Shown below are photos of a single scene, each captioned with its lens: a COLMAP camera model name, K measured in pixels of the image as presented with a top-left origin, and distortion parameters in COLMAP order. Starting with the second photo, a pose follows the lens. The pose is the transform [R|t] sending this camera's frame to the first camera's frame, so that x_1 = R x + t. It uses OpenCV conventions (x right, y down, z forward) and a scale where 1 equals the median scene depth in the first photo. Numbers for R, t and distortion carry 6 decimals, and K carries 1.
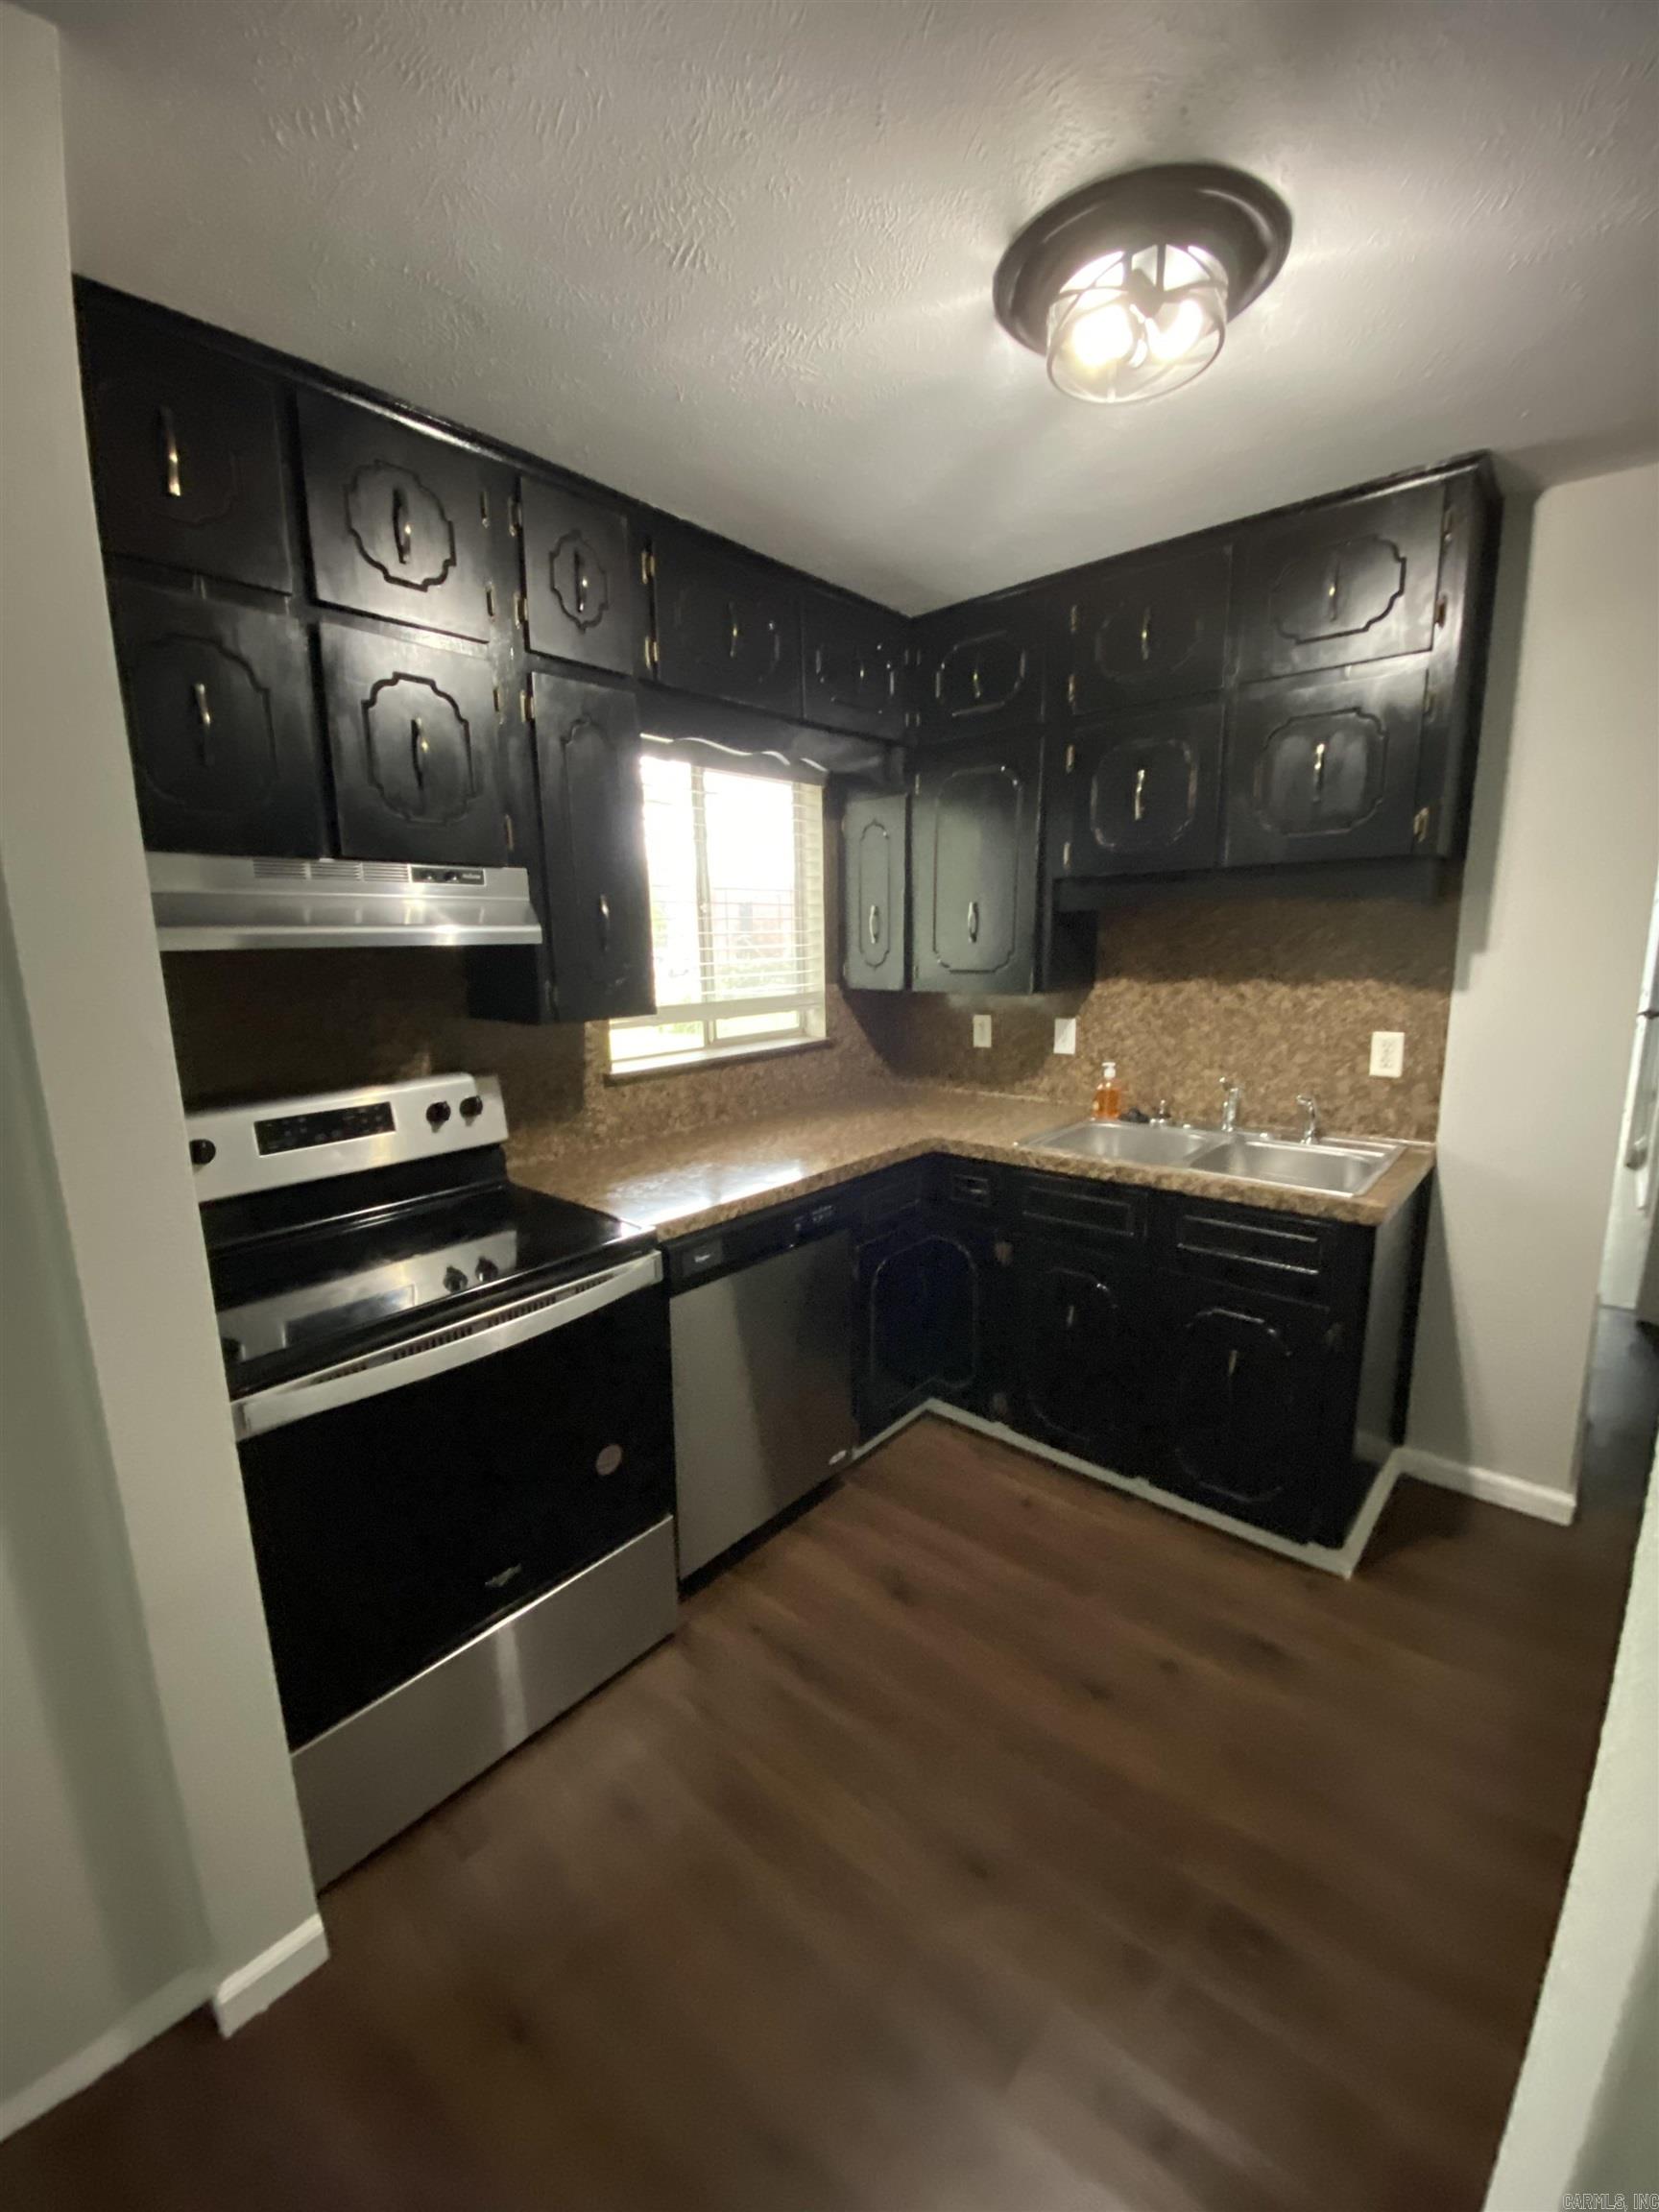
lens RADIAL K [[889.5, 0, 829.5], [0, 889.5, 1106.0], [0, 0, 1]] dist [0.060252, -0.047421]
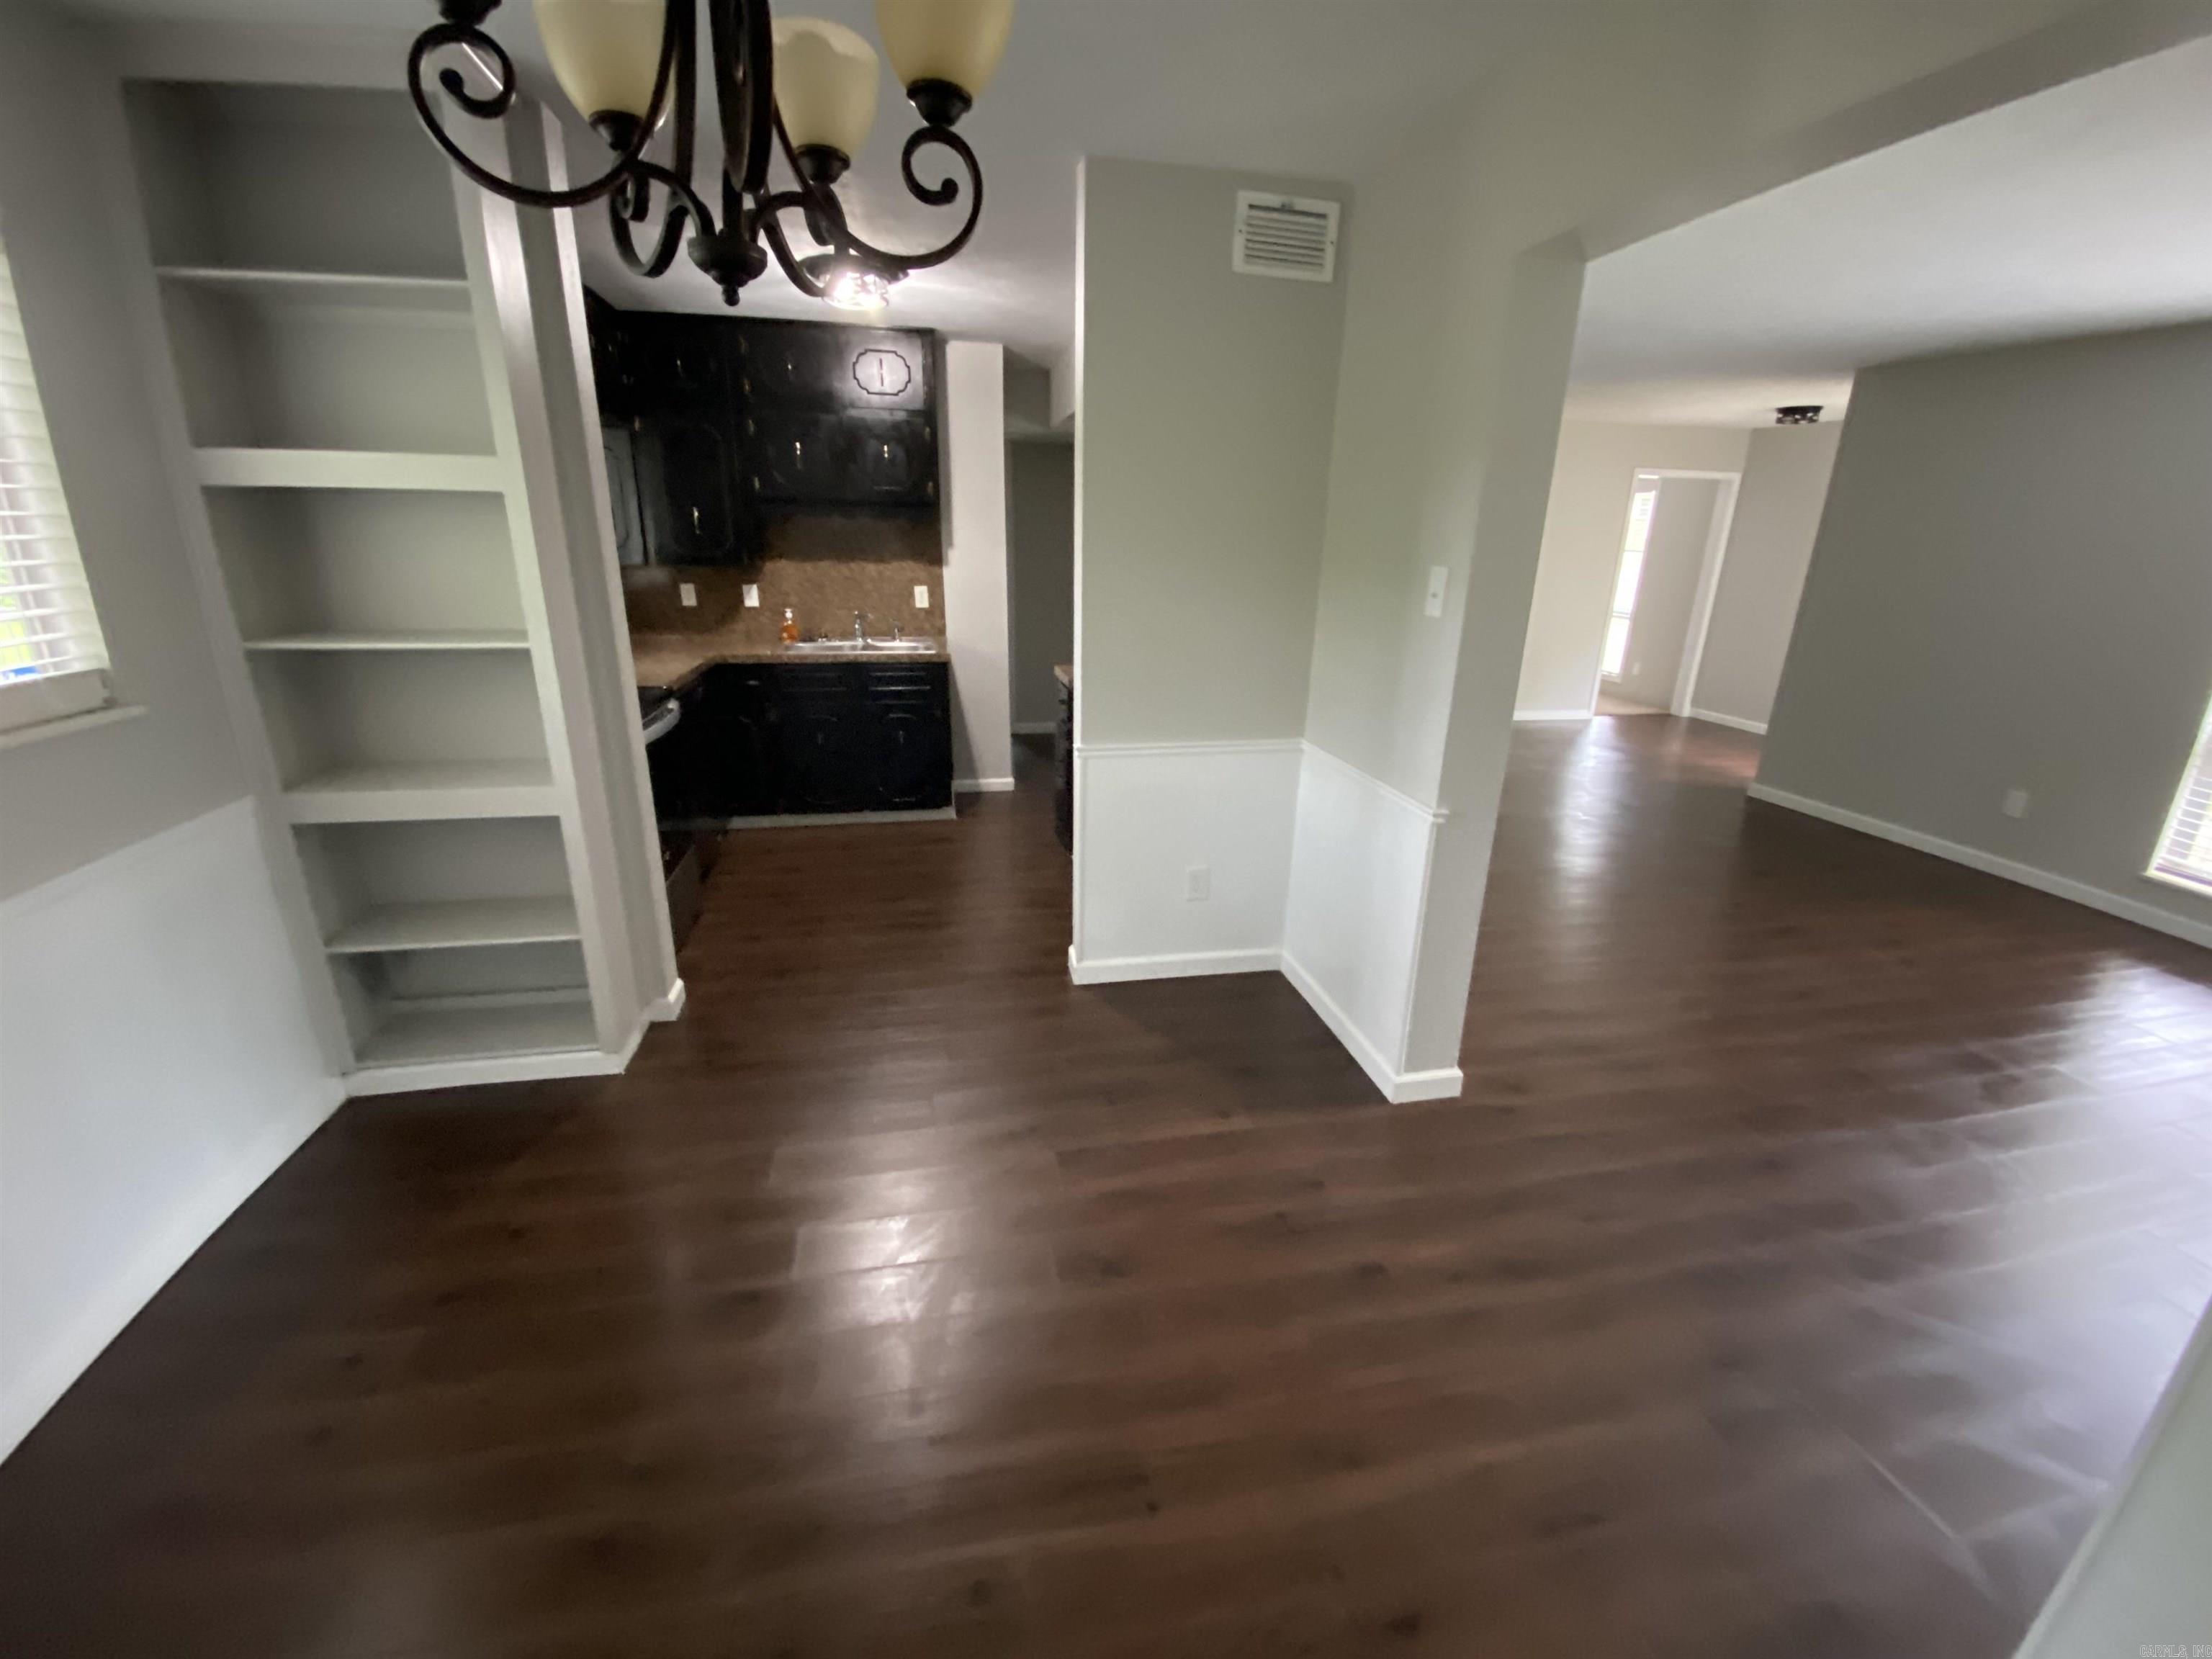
lens RADIAL K [[850.9, 0, 1113.0], [0, 850.9, 803.0], [0, 0, 1]] dist [0.000302, 0.000058]
pose [[0.607022, -0.208616, 0.766814, -0.723288], [0.116512, 0.977864, 0.173800, 0.117949], [-0.786098, -0.016158, 0.617891, -0.579044]]
